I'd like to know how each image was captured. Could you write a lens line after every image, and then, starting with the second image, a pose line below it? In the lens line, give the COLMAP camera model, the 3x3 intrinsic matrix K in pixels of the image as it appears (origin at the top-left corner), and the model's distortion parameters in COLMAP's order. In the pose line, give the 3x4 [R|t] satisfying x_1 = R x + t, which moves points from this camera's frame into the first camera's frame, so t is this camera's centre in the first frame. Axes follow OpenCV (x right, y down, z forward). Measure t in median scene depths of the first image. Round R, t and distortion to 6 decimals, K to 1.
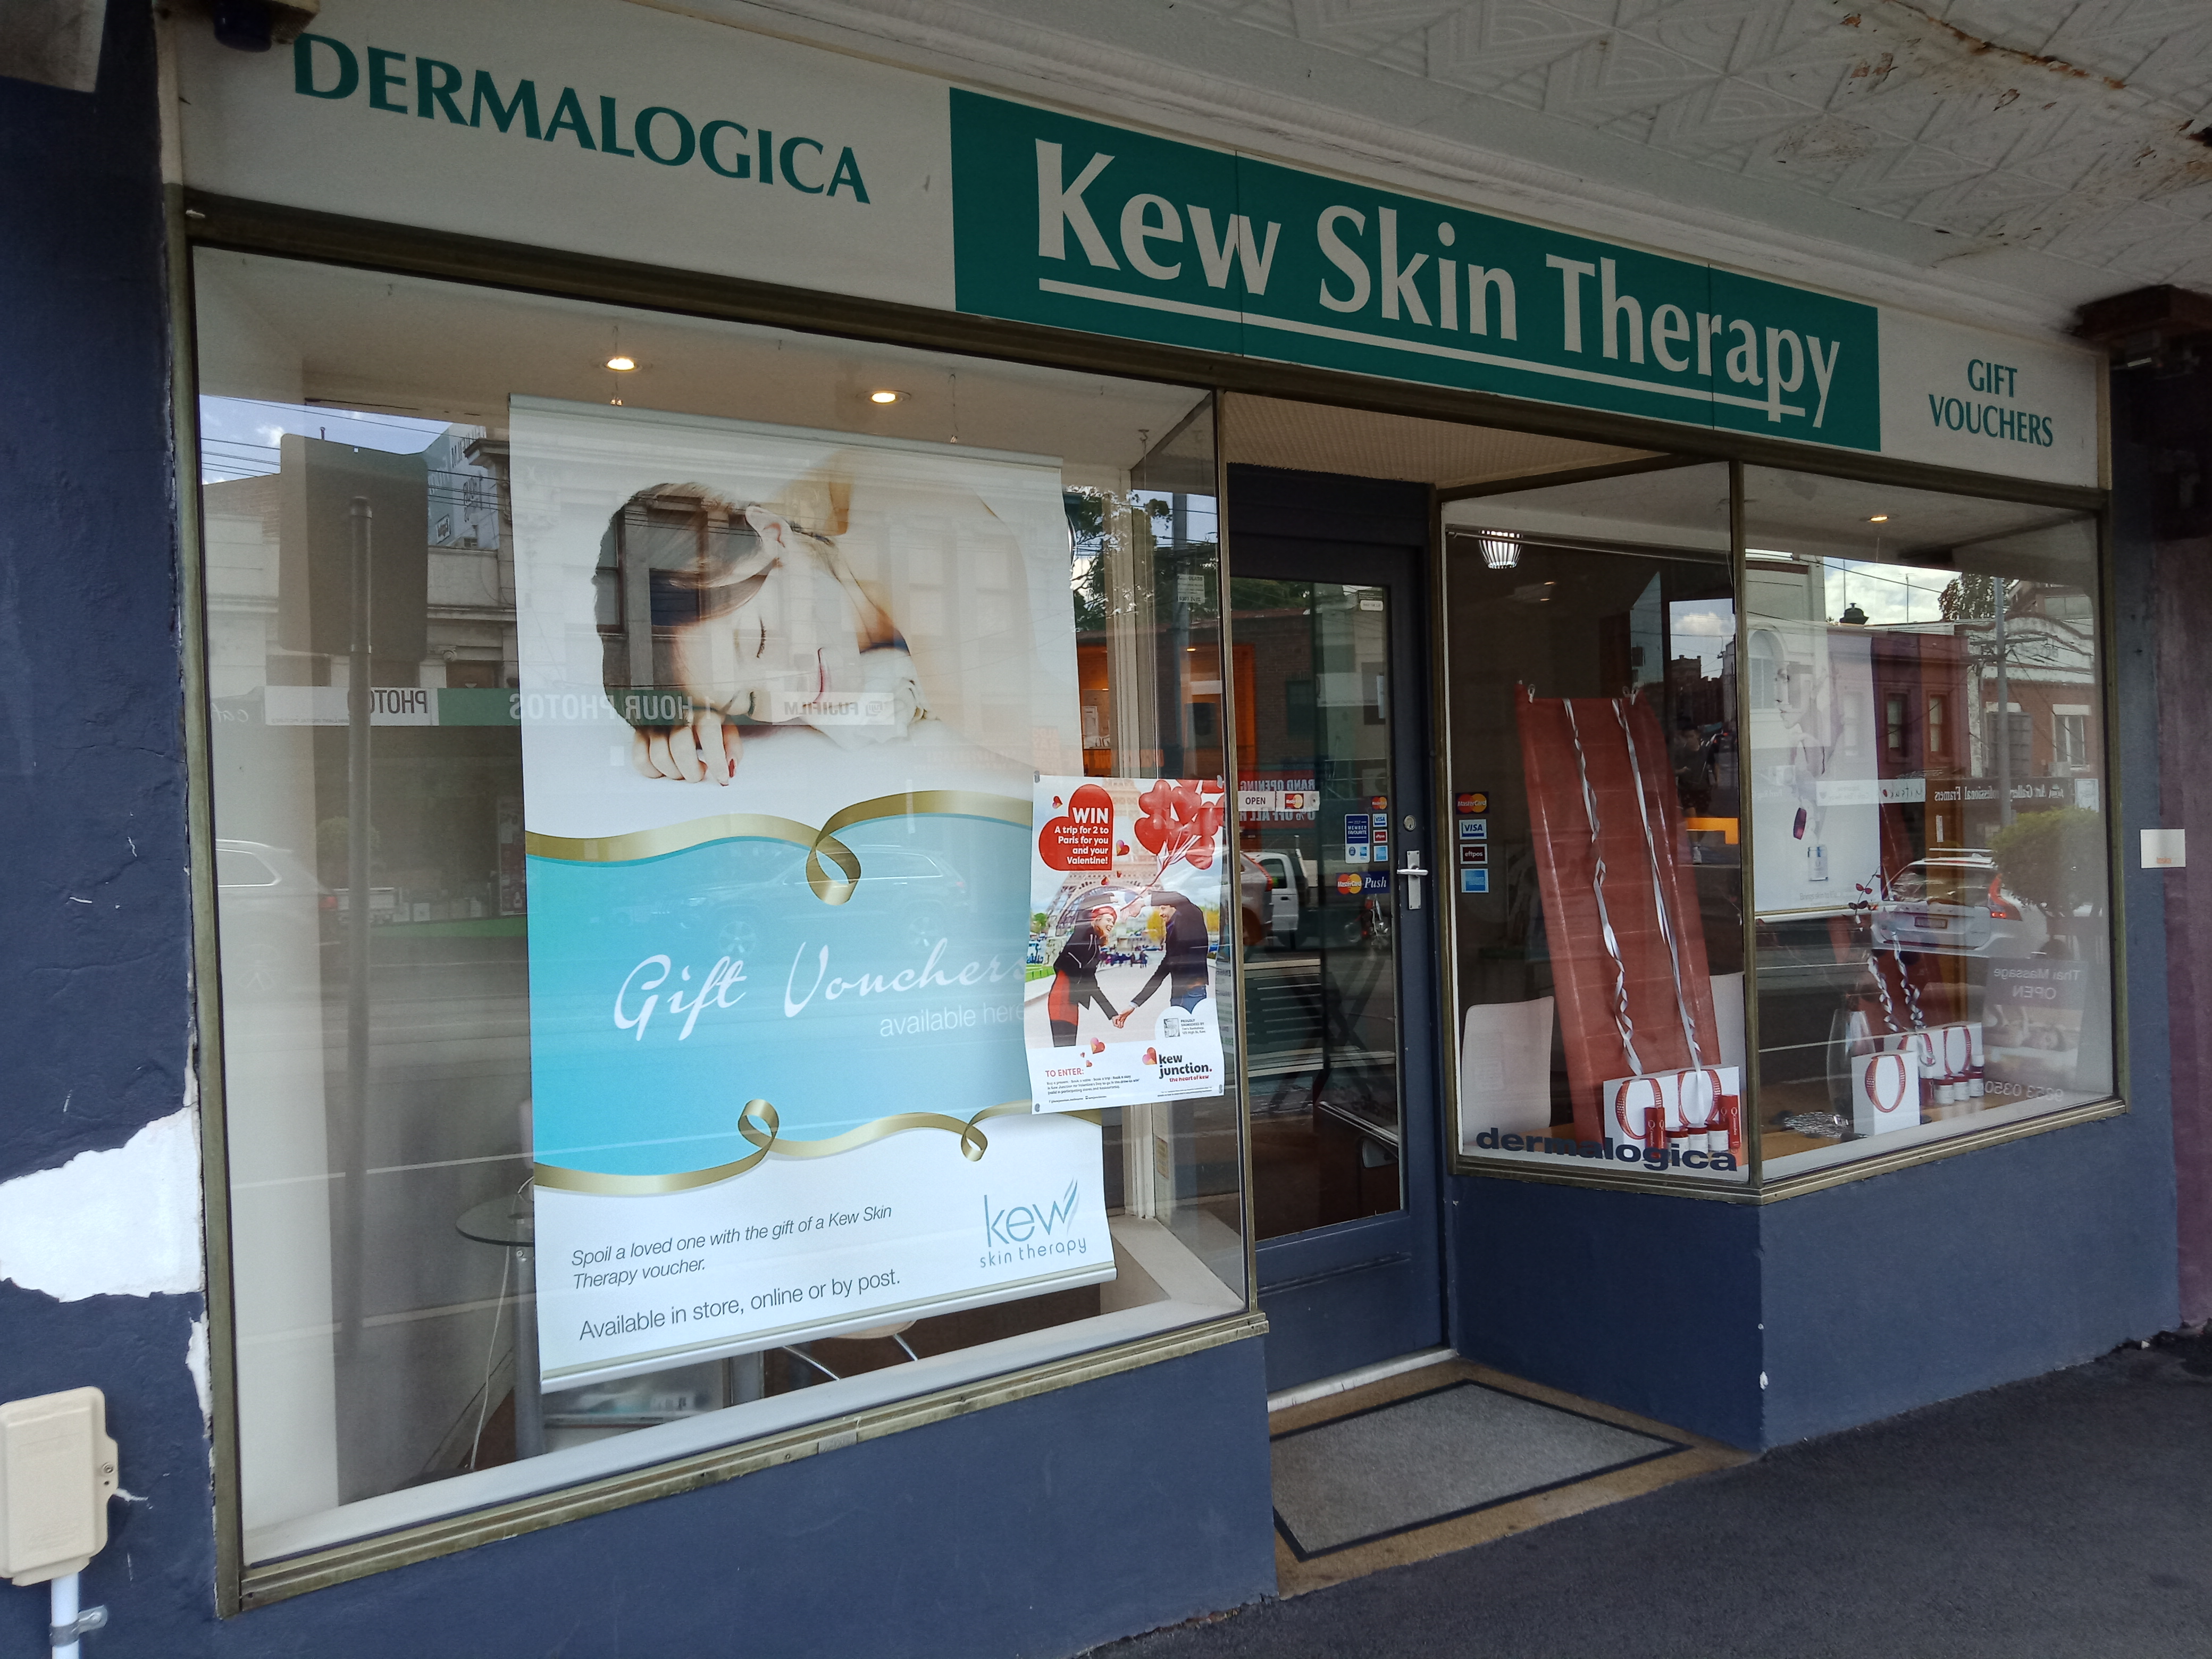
lens RADIAL K [[1700.5, 0, 1106.7], [0, 1700.5, 805.8], [0, 0, 1]] dist [0.035682, -0.051220]
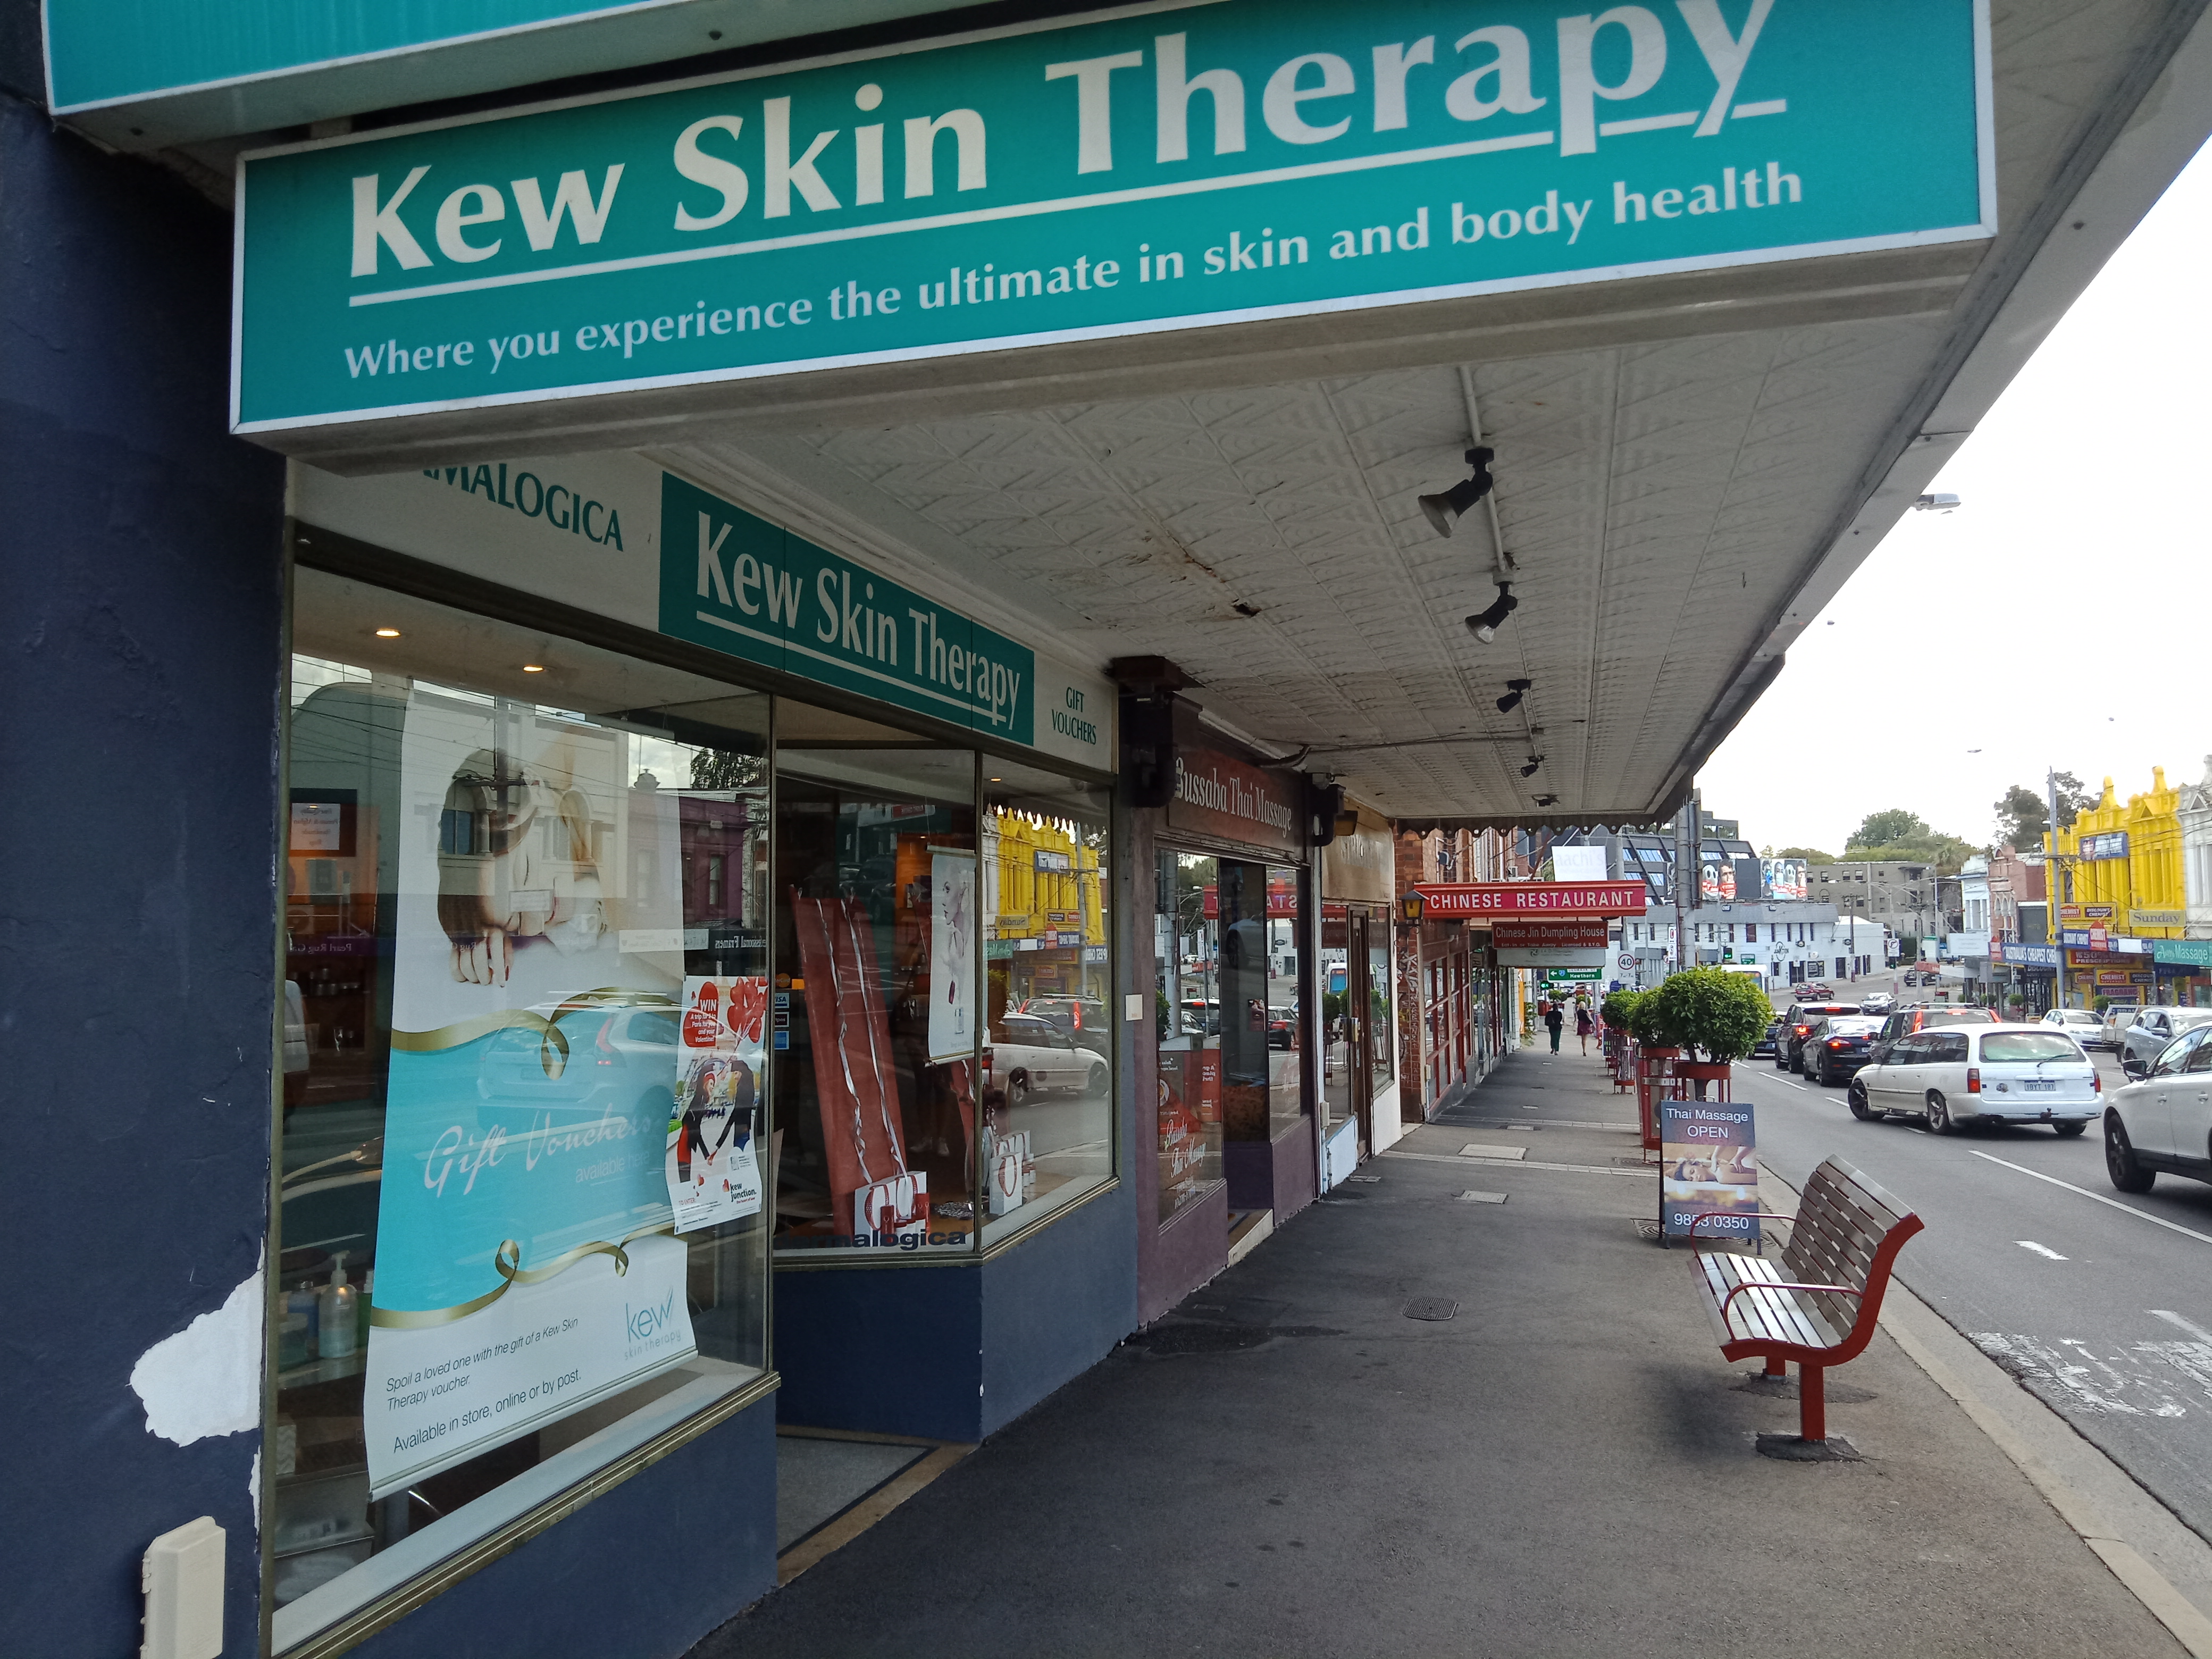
lens RADIAL K [[1700.5, 0, 1106.7], [0, 1700.5, 805.8], [0, 0, 1]] dist [0.035682, -0.051220]
pose [[0.757030, 0.066237, 0.650015, -0.648332], [-0.013366, 0.996210, -0.085948, -0.039189], [-0.653244, 0.056377, 0.755046, -0.229697]]
